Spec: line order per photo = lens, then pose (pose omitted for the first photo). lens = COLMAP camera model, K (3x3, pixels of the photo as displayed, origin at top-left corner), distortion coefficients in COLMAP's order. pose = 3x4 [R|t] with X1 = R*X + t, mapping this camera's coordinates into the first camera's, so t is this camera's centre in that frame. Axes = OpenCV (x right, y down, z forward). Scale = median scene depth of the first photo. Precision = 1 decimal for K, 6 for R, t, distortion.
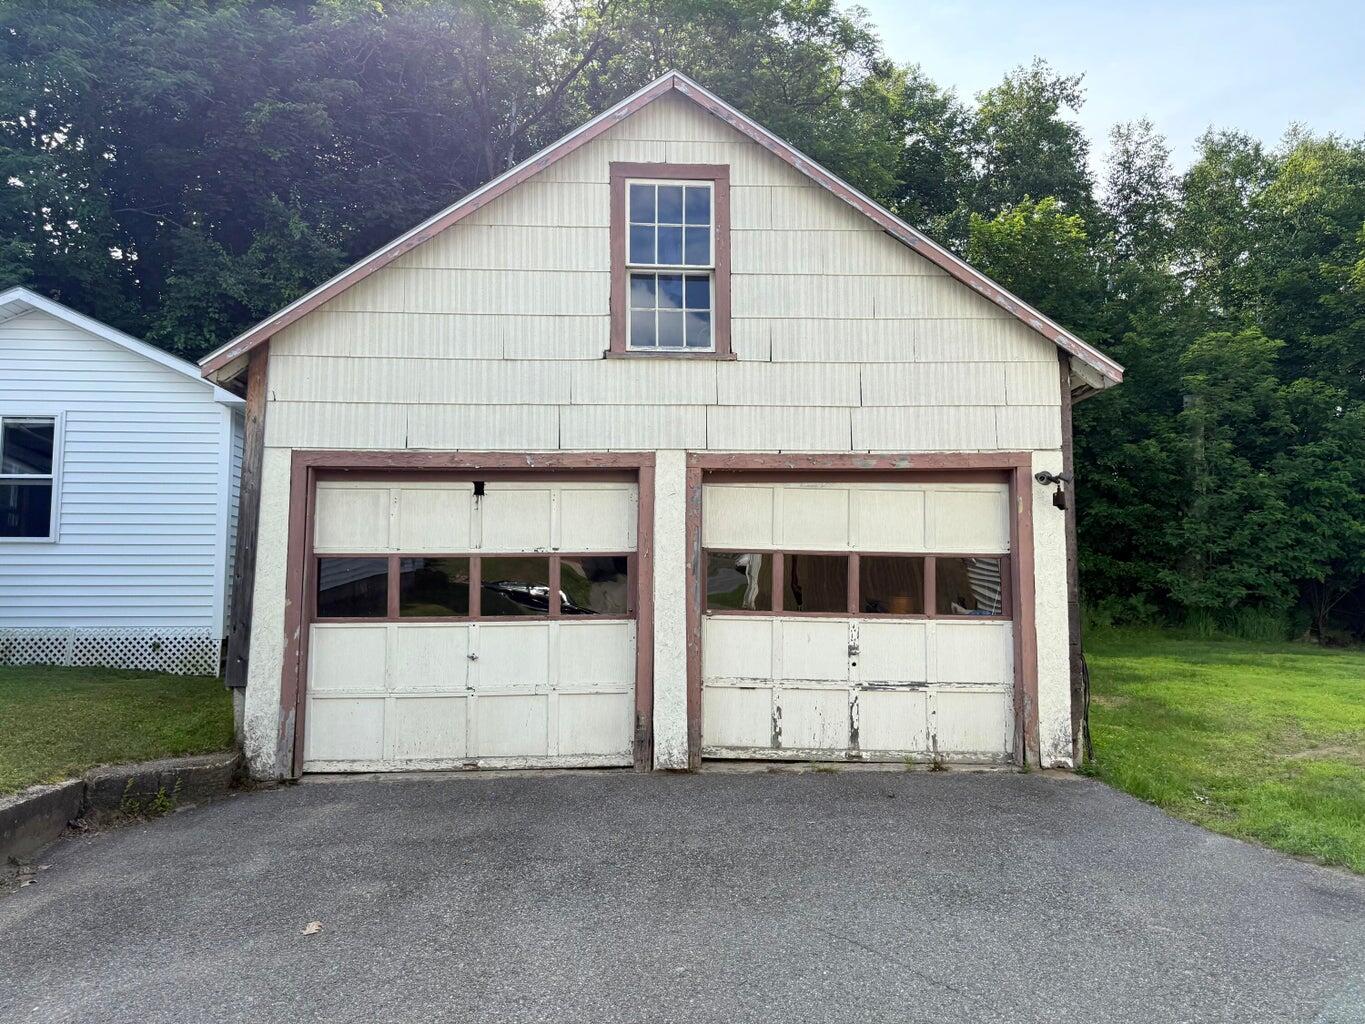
lens RADIAL K [[965.0, 0, 682.0], [0, 965.0, 521.6], [0, 0, 1]] dist [0.004915, -0.002168]
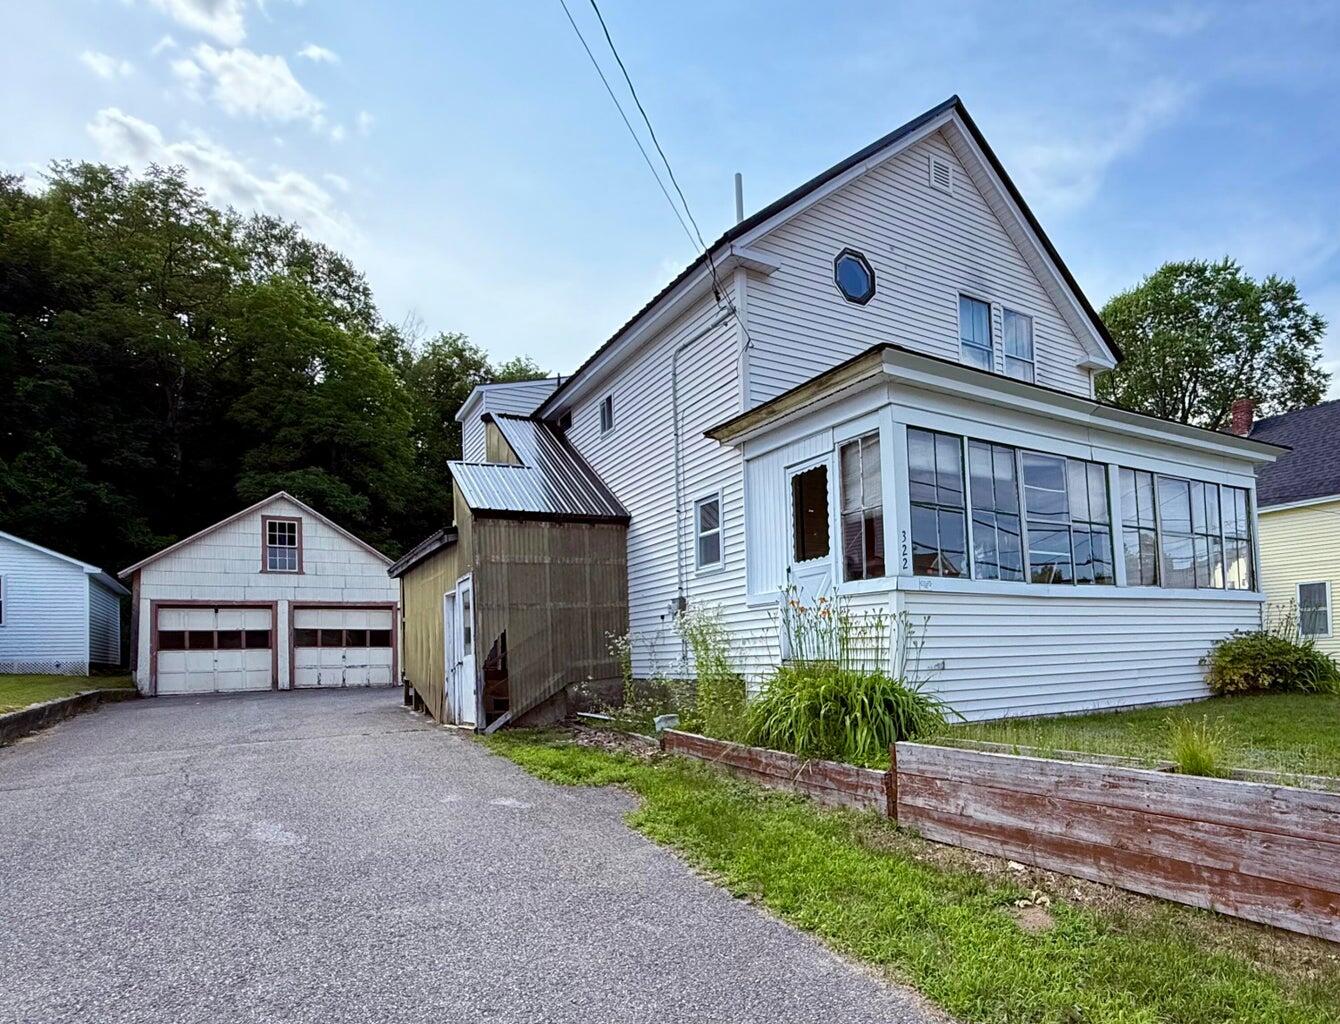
lens RADIAL K [[786.9, 0, 758.4], [0, 786.9, 637.5], [0, 0, 1]] dist [0.000936, -0.001446]
pose [[0.875553, -0.009240, 0.483034, 0.035285], [-0.014579, 0.998856, 0.045533, -0.028267], [-0.482902, -0.046909, 0.874417, -0.697628]]
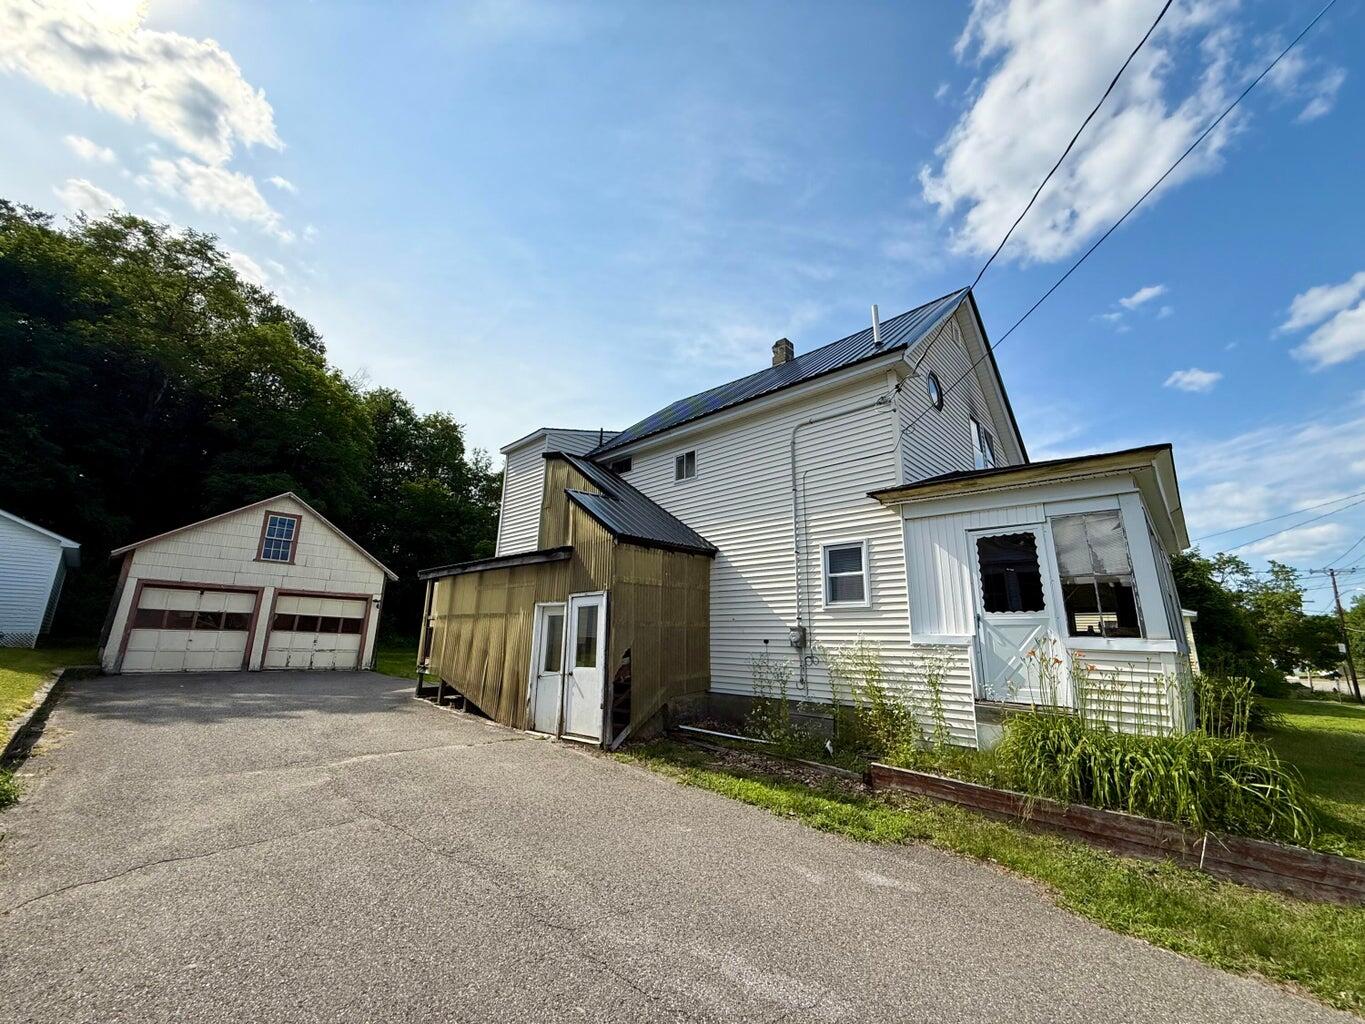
lens RADIAL K [[547.9, 0, 682.5], [0, 547.9, 512.0], [0, 0, 1]] dist [-0.000384, 0.000144]
pose [[0.743862, 0.175666, 0.644834, -0.075162], [-0.078969, 0.981182, -0.176198, -0.033741], [-0.663652, 0.080145, 0.743736, -0.527291]]
